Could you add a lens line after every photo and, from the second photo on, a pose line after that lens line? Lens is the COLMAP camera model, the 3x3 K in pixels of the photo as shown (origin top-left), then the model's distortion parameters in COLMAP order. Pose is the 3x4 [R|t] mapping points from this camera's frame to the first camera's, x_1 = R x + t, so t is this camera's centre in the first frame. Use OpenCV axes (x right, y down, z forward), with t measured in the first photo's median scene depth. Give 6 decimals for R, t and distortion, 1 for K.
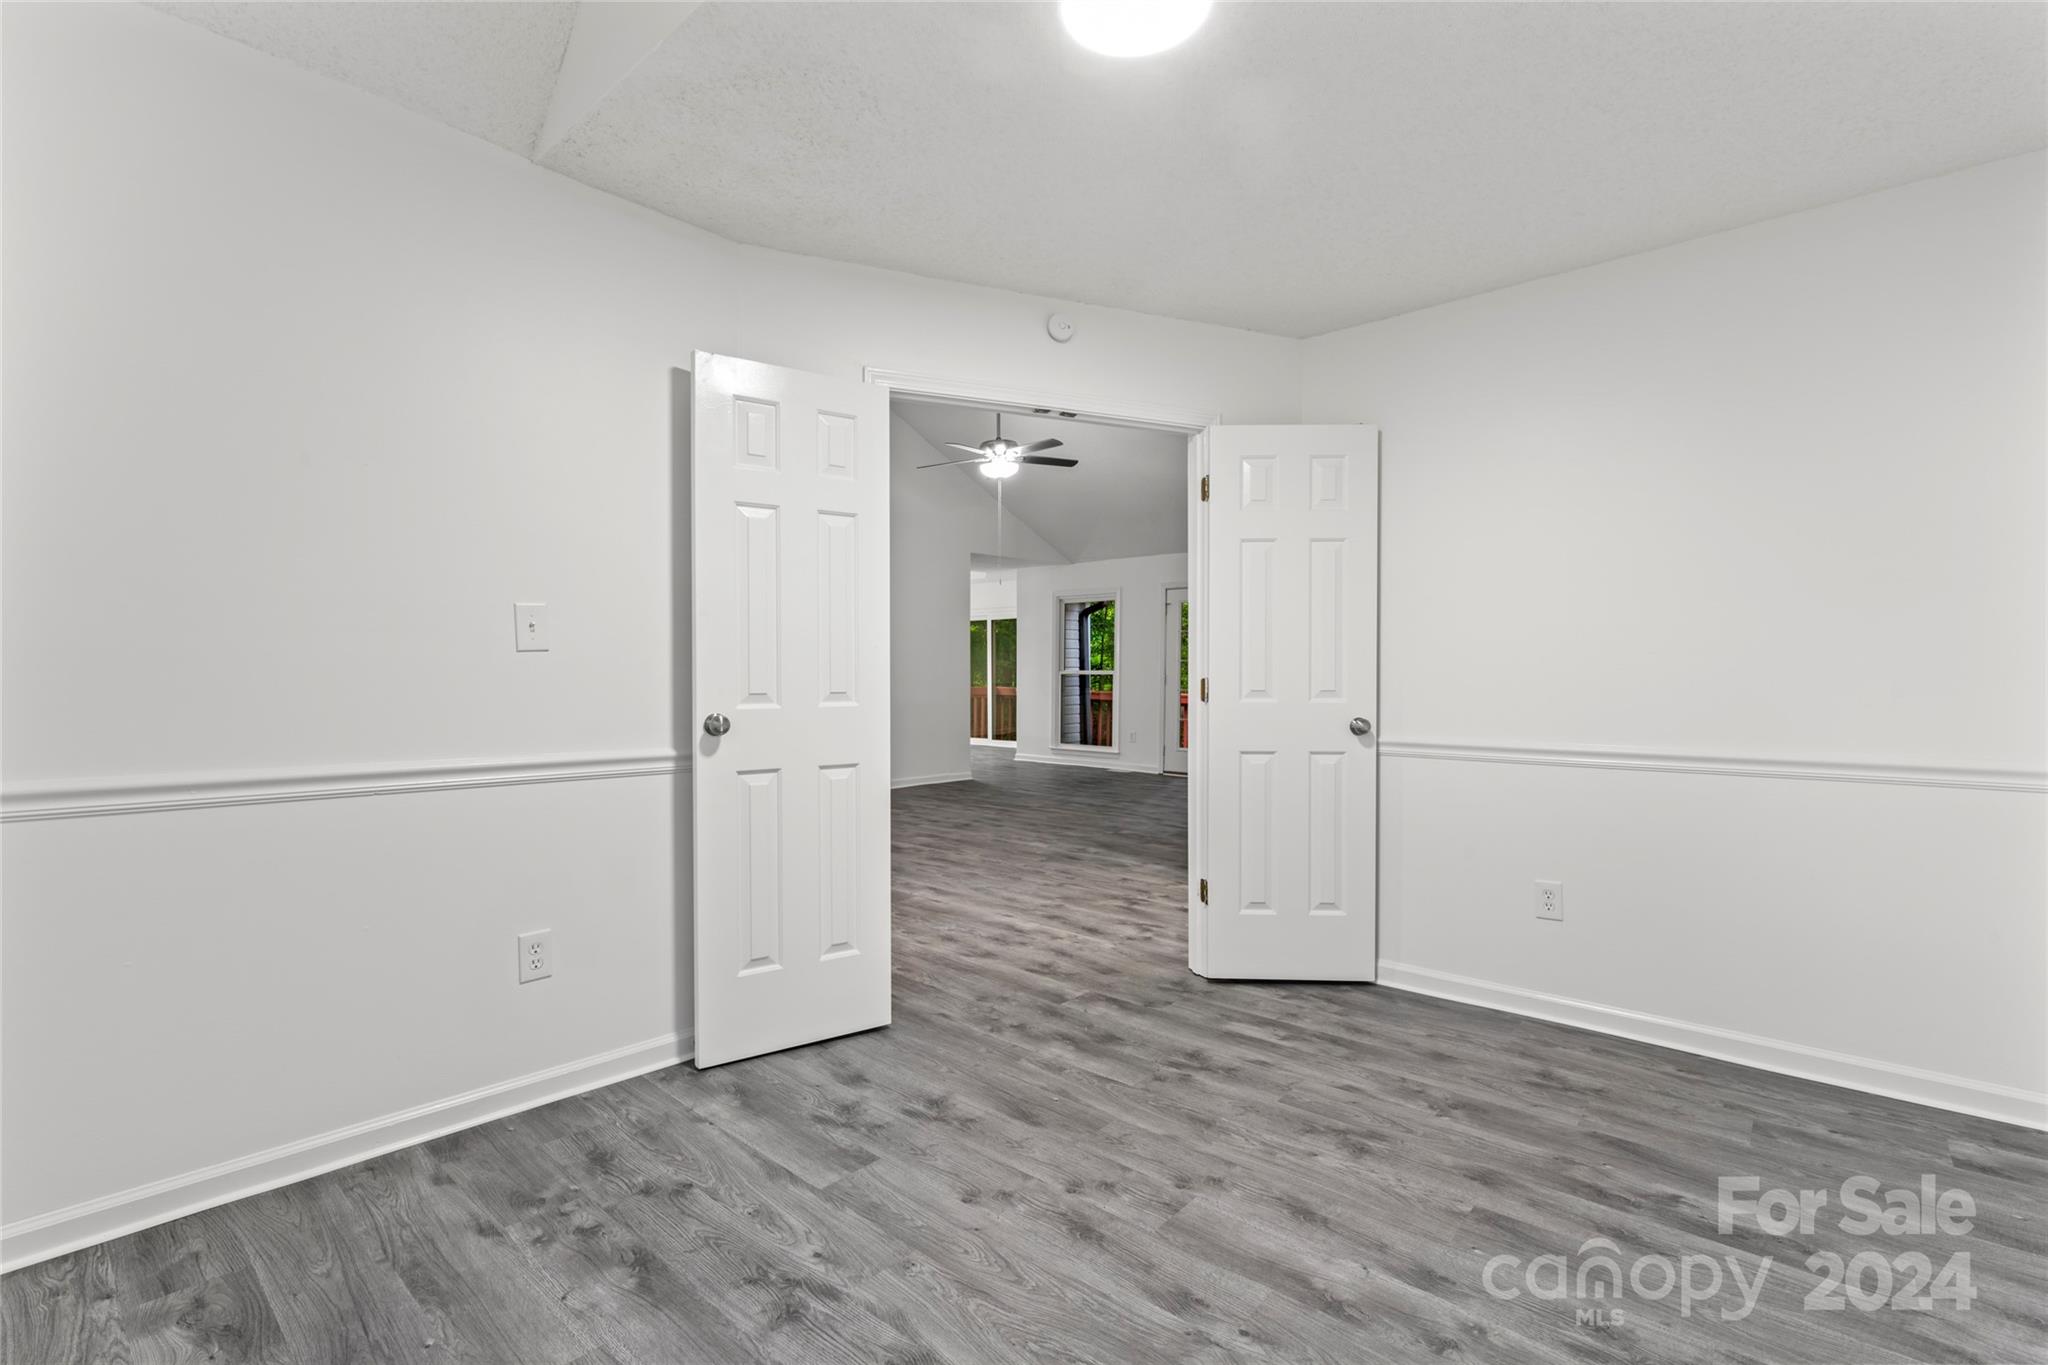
lens RADIAL K [[919.4, 0, 1016.9], [0, 919.4, 681.2], [0, 0, 1]] dist [-0.003992, 0.000263]
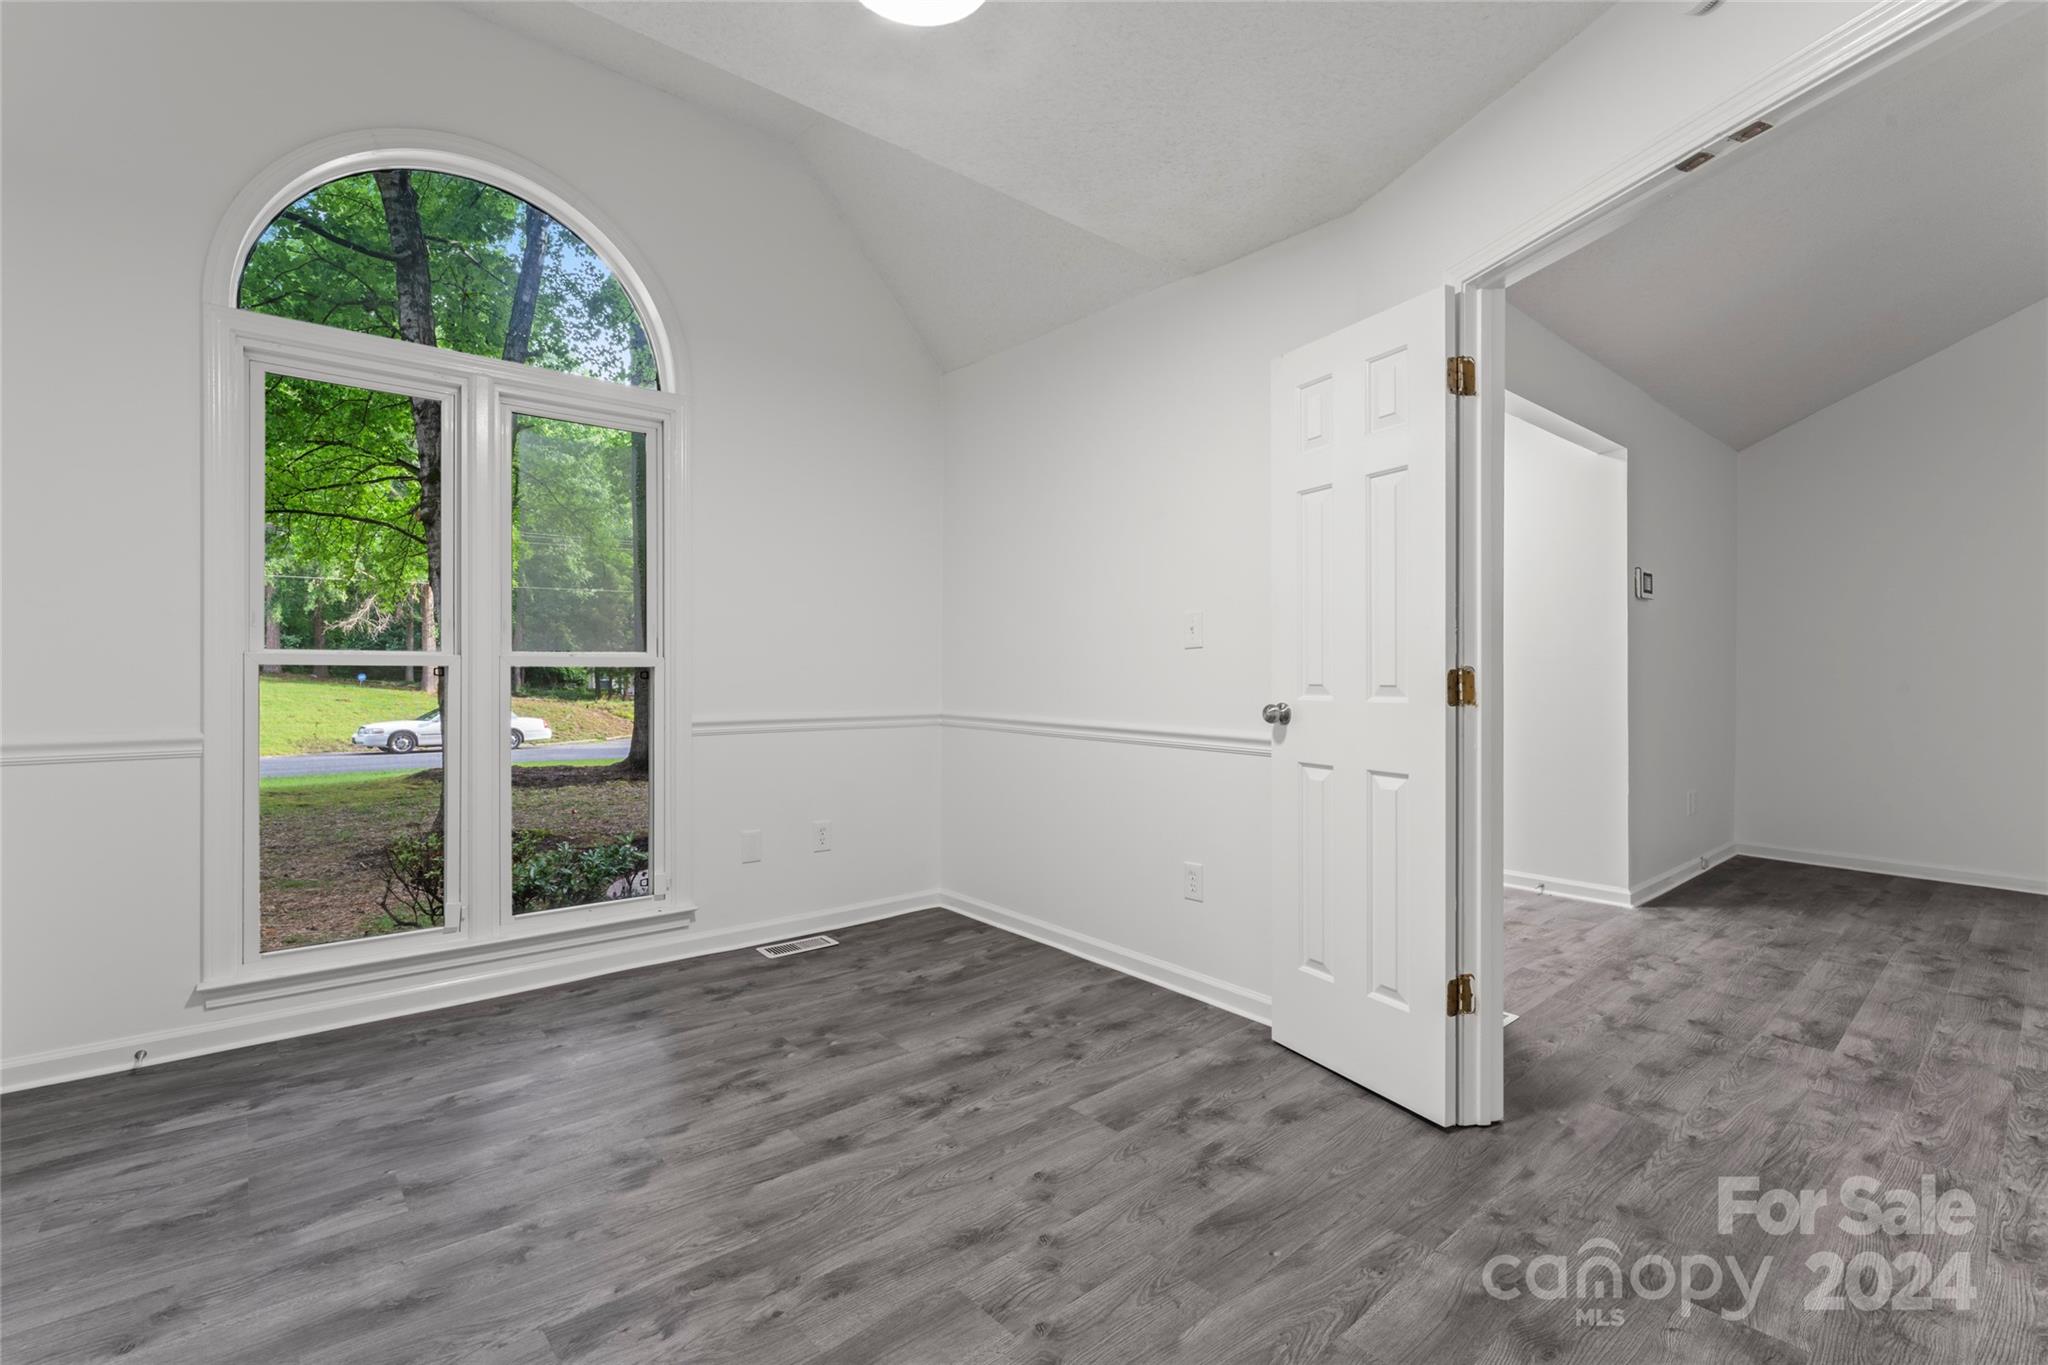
lens RADIAL K [[919.4, 0, 1022.7], [0, 919.4, 679.1], [0, 0, 1]] dist [-0.003992, 0.000263]
pose [[-0.124261, 0.006472, -0.992228, 0.890341], [-0.010736, 0.999911, 0.007867, 0.004137], [0.992191, 0.011630, -0.124180, 1.021473]]
